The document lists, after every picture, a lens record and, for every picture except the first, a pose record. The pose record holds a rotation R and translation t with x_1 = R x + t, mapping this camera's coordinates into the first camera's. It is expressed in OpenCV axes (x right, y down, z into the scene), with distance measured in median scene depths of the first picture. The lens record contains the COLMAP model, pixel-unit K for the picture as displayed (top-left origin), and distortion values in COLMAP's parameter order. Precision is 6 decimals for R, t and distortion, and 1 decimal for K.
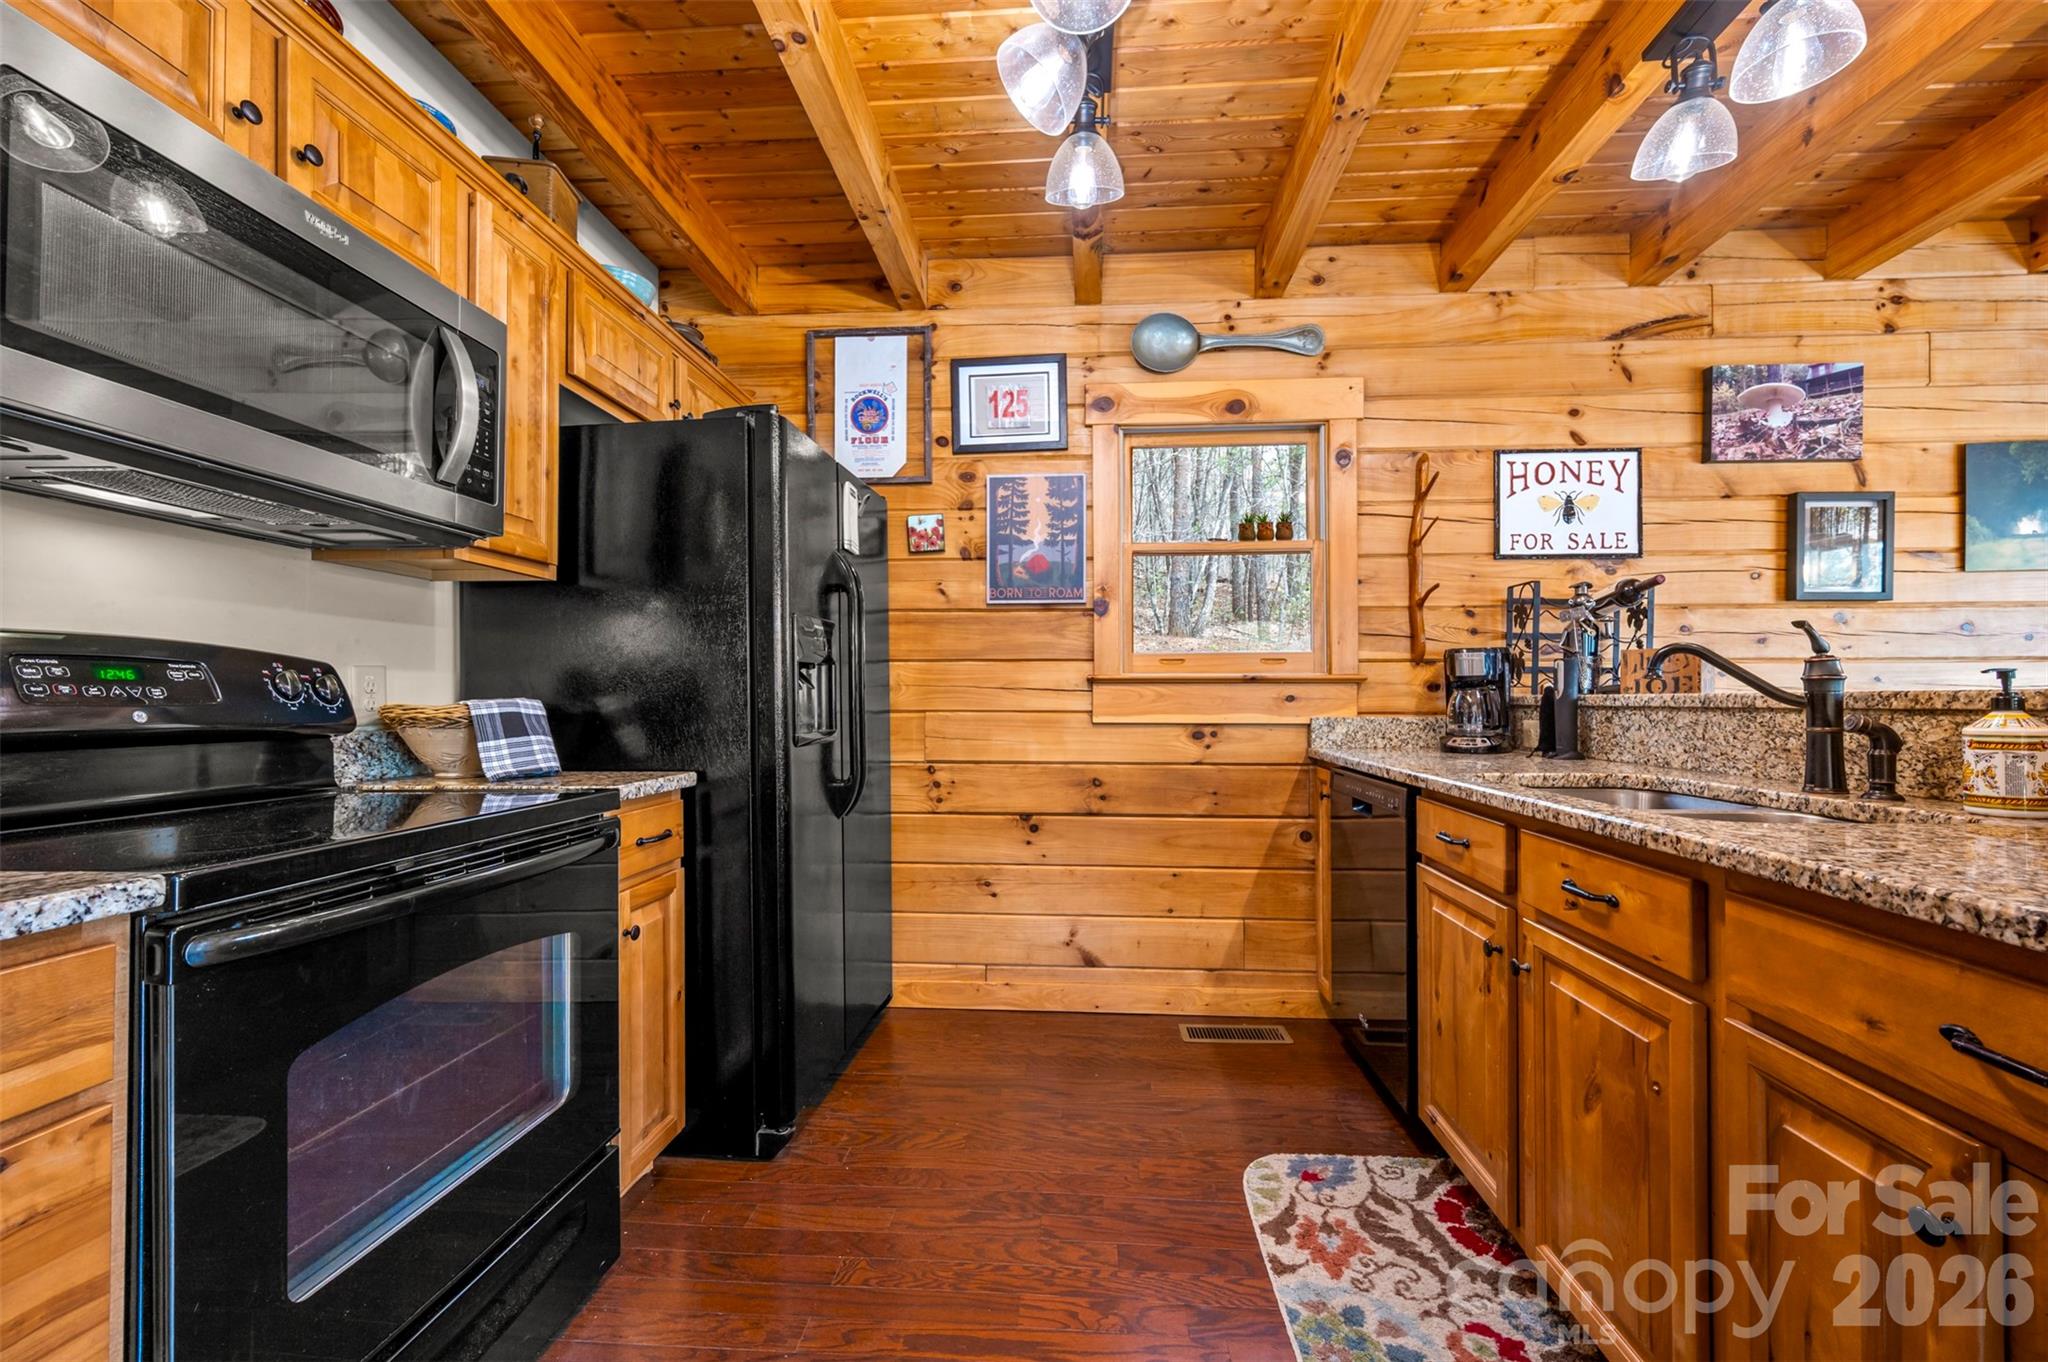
lens RADIAL K [[813.2, 0, 1025.5], [0, 813.2, 682.4], [0, 0, 1]] dist [0.000774, -0.000334]
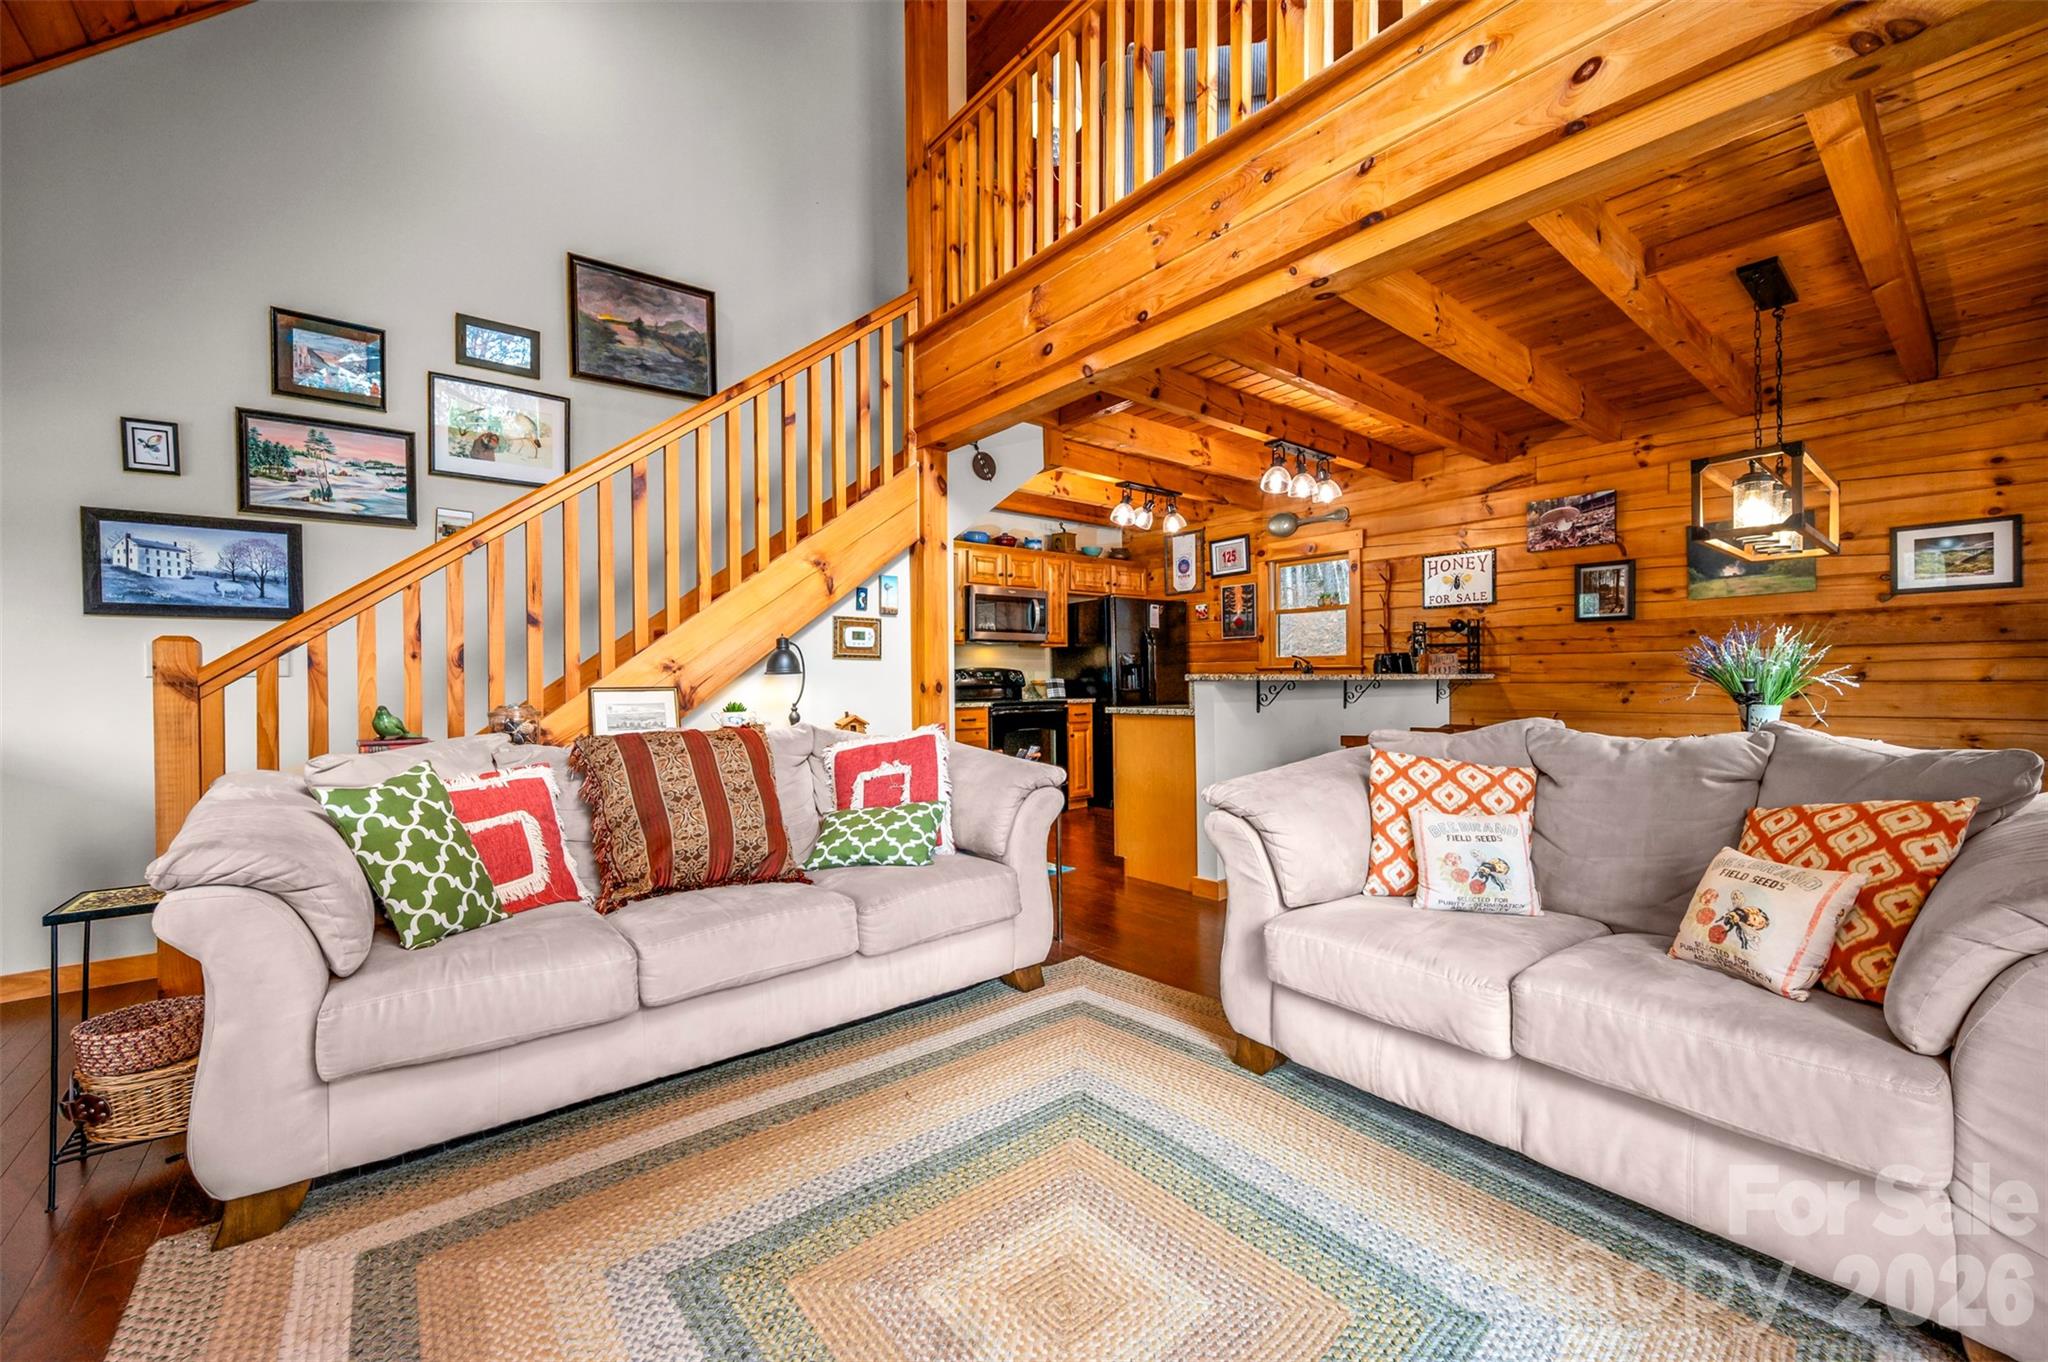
lens RADIAL K [[813.2, 0, 1032.3], [0, 813.2, 680.9], [0, 0, 1]] dist [0.000774, -0.000334]
pose [[0.692307, -0.004732, -0.721588, 1.420941], [0.023601, 0.999592, 0.016088, -0.023705], [0.721217, -0.028168, 0.692136, -1.202783]]
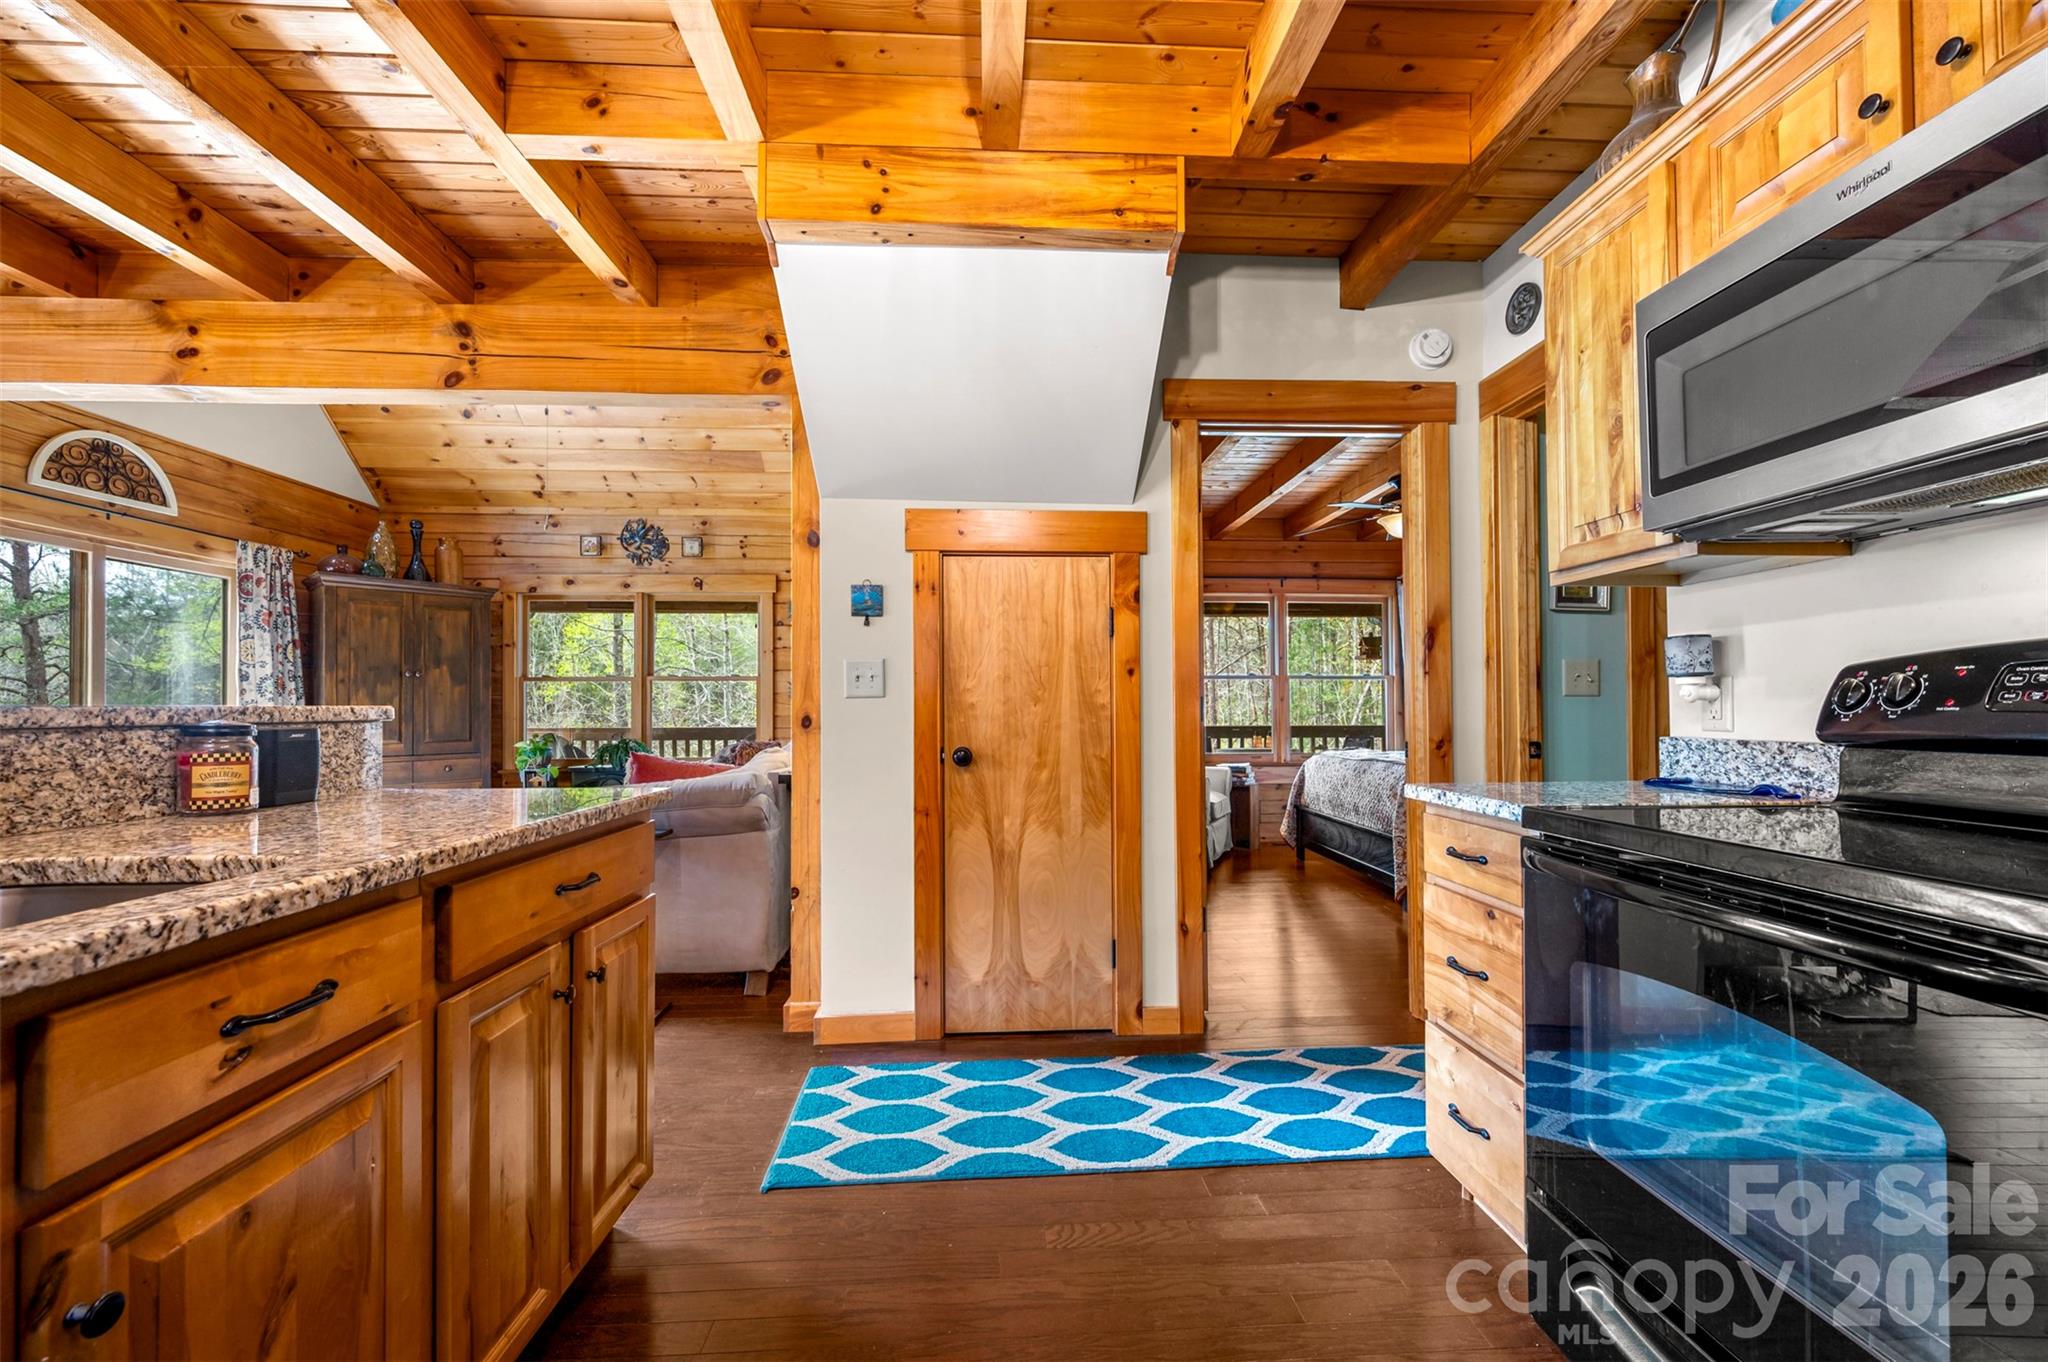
lens RADIAL K [[813.2, 0, 1030.4], [0, 813.2, 694.7], [0, 0, 1]] dist [0.000774, -0.000334]
pose [[-0.991070, 0.002493, -0.133316, 0.079266], [0.007698, 0.999227, -0.038542, 0.015177], [0.133117, -0.039224, -0.990324, 0.802921]]
